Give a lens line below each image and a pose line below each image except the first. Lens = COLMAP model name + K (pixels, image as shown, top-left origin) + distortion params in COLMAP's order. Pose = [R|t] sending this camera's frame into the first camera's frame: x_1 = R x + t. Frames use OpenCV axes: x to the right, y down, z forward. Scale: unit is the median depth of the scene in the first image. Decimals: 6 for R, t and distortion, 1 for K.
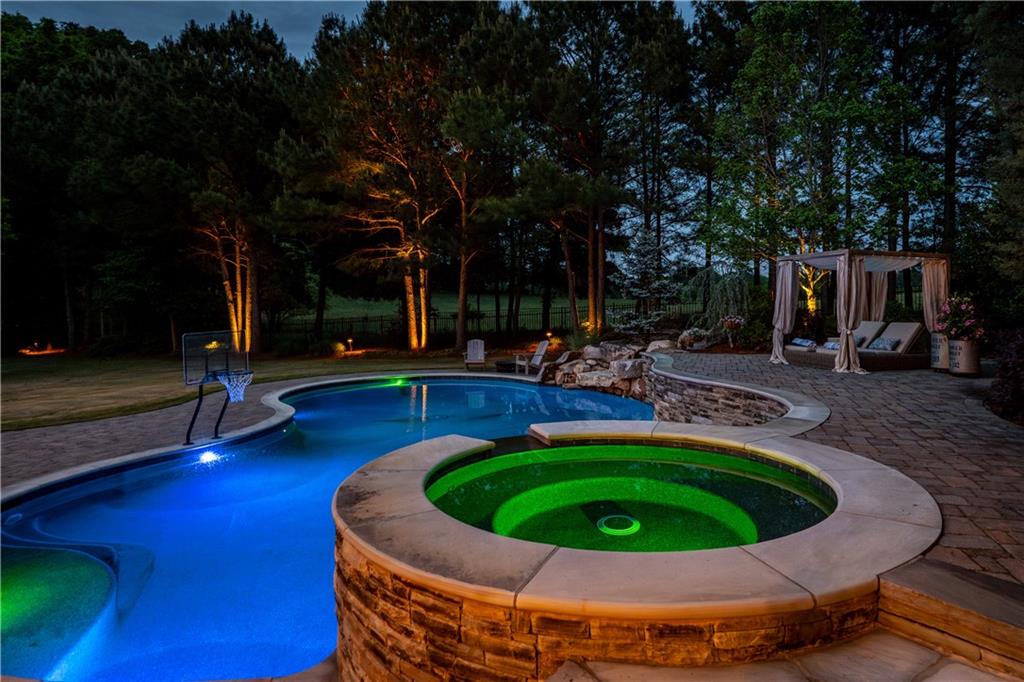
lens RADIAL K [[576.6, 0, 514.4], [0, 576.6, 340.4], [0, 0, 1]] dist [0.000937, 0.001757]
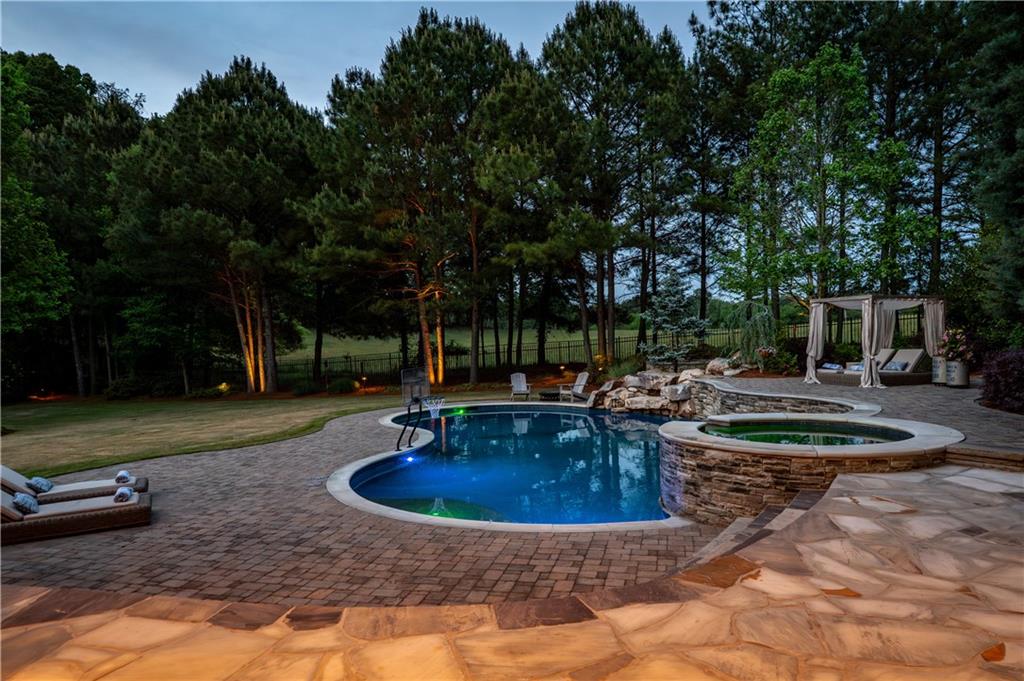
lens RADIAL K [[598.2, 0, 484.6], [0, 598.2, 403.8], [0, 0, 1]] dist [0.004573, -0.001239]
pose [[0.999622, -0.025127, 0.011151, -0.182518], [0.024590, 0.998641, 0.045954, 0.003864], [-0.012290, -0.045662, 0.998881, -0.207650]]
